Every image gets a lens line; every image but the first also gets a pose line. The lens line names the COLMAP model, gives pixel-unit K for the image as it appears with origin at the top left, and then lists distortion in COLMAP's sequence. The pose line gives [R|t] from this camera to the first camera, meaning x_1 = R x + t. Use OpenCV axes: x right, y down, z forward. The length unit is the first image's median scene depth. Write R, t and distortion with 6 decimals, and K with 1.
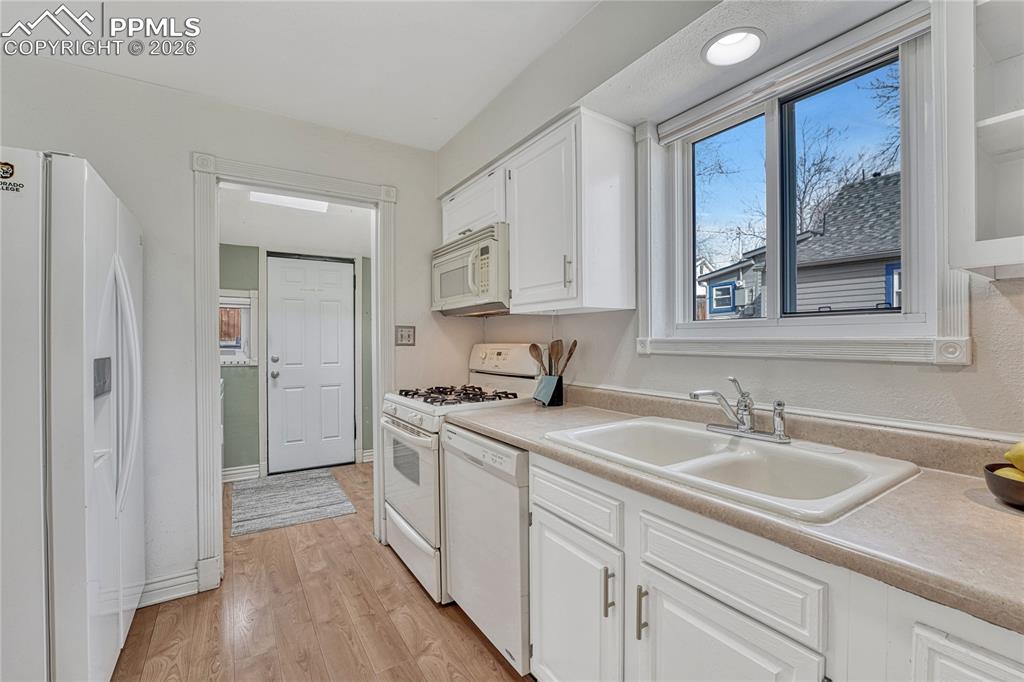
lens RADIAL K [[402.1, 0, 450.3], [0, 402.1, 339.1], [0, 0, 1]] dist [0.000733, 0.000035]
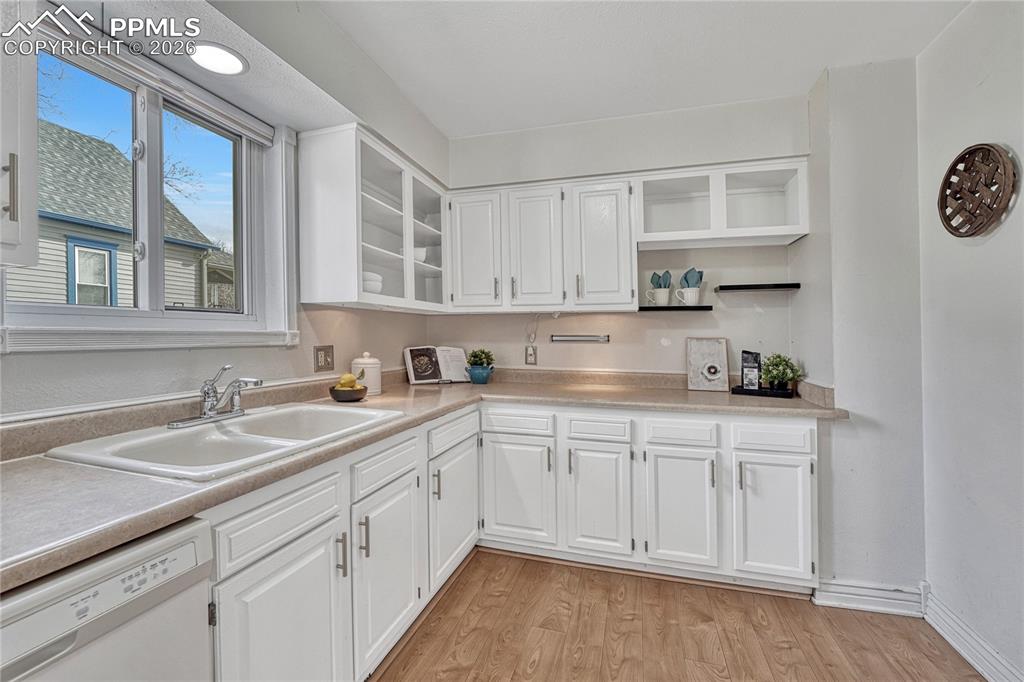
lens RADIAL K [[433.5, 0, 513.5], [0, 433.5, 334.7], [0, 0, 1]] dist [-0.000687, -0.000053]
pose [[-0.702259, 0.000275, 0.711921, -0.690807], [-0.002932, 0.999990, -0.003278, 0.013209], [-0.711915, -0.004389, -0.702252, 1.292386]]
